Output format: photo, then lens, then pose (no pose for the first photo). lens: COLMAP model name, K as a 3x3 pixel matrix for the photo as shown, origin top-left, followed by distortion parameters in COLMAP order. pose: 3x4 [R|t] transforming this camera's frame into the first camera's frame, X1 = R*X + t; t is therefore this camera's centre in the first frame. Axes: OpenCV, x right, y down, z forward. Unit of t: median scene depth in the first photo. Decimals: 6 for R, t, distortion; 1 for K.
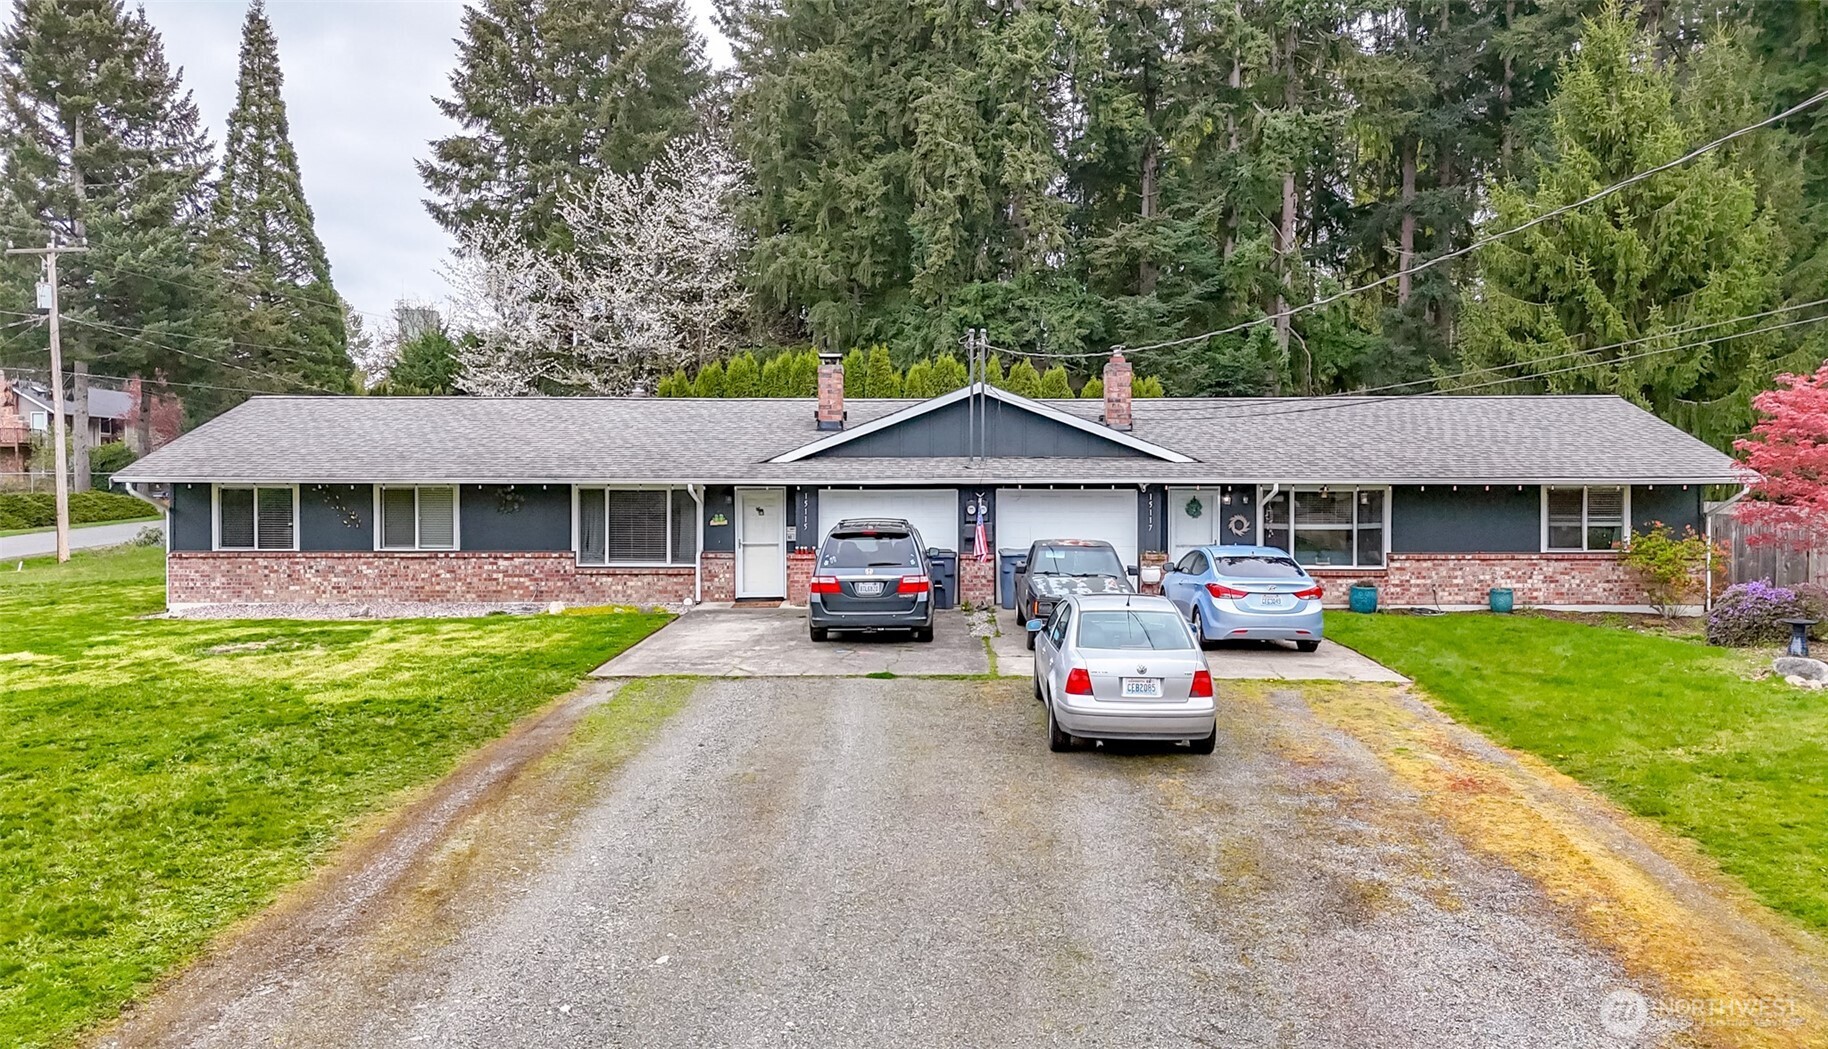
lens RADIAL K [[1261.6, 0, 914.0], [0, 1261.6, 524.5], [0, 0, 1]] dist [0.070363, -0.057131]
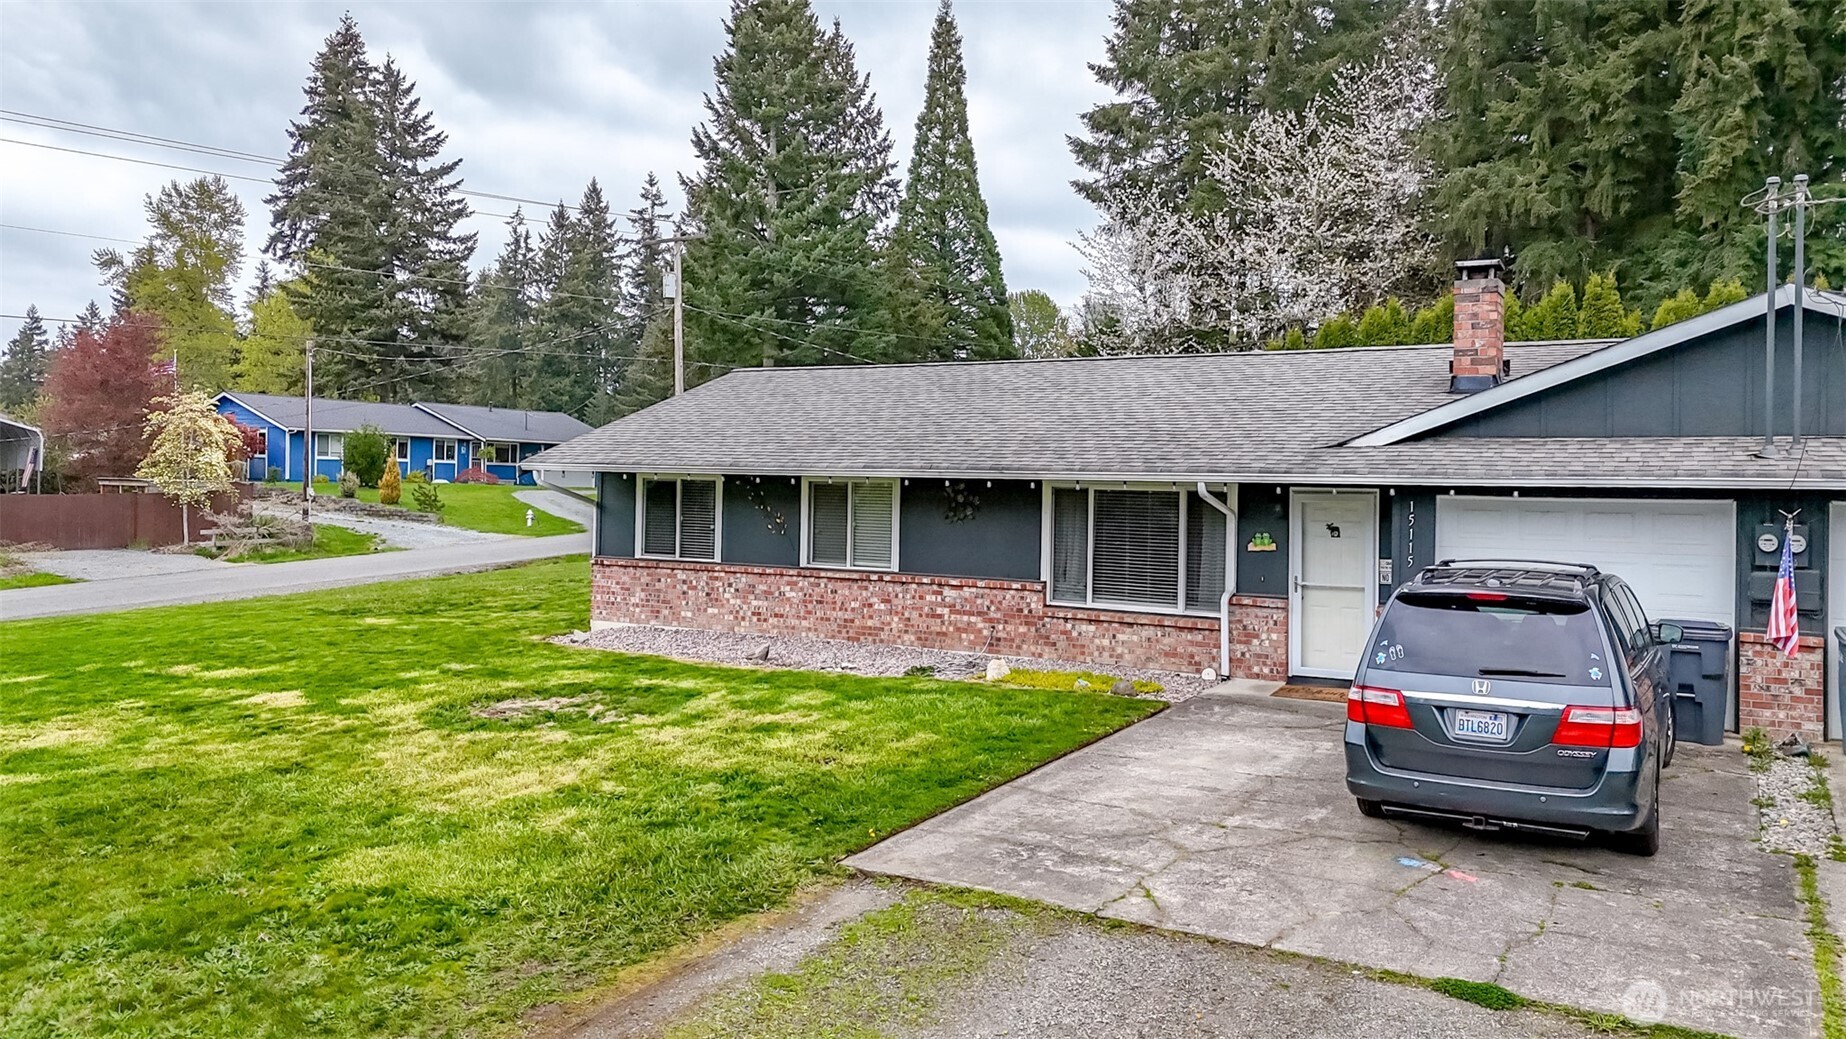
lens RADIAL K [[1359.3, 0, 922.7], [0, 1359.3, 473.9], [0, 0, 1]] dist [0.086100, -0.055029]
pose [[0.875876, 0.012255, -0.482380, 0.017343], [-0.030450, 0.999089, -0.029906, -0.011530], [0.481574, 0.040882, 0.875451, 0.343090]]
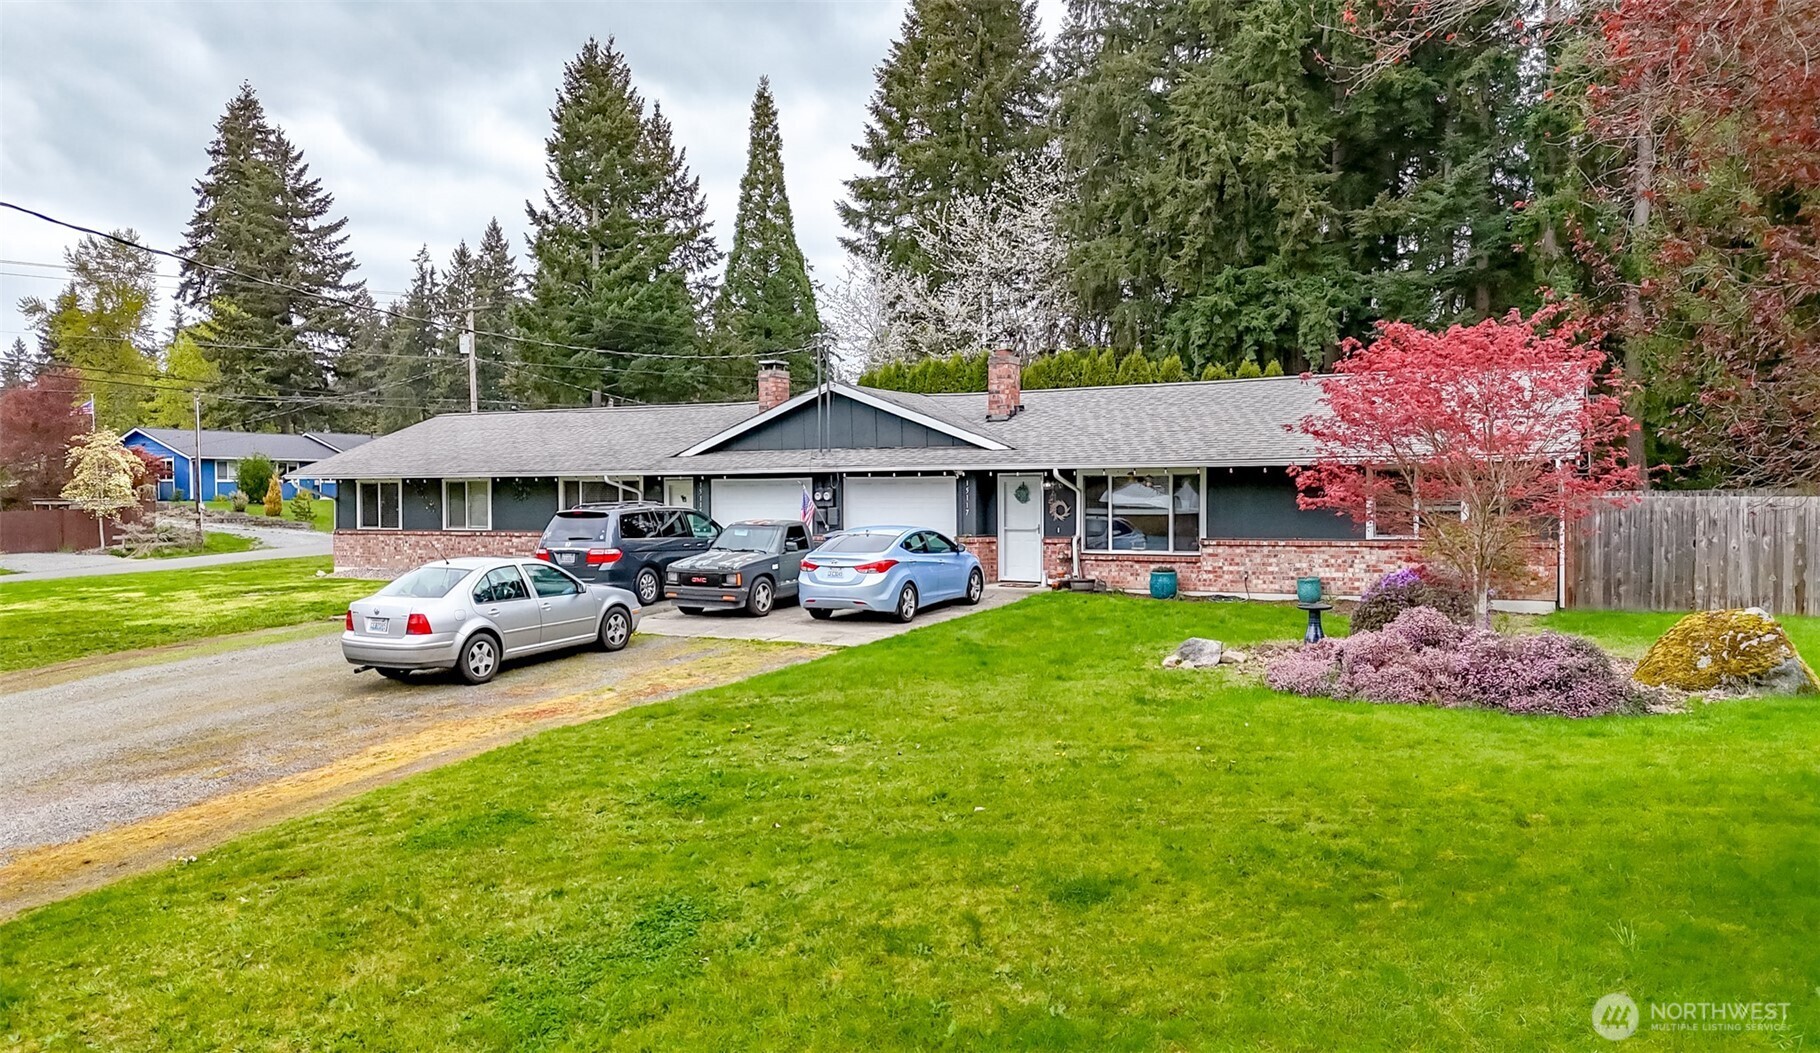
lens RADIAL K [[1236.1, 0, 867.4], [0, 1236.1, 513.7], [0, 0, 1]] dist [0.061252, -0.023404]
pose [[0.899062, 0.000935, -0.437820, 0.529717], [-0.004316, 0.999968, -0.006727, 0.010581], [0.437800, 0.007938, 0.899037, 0.039187]]
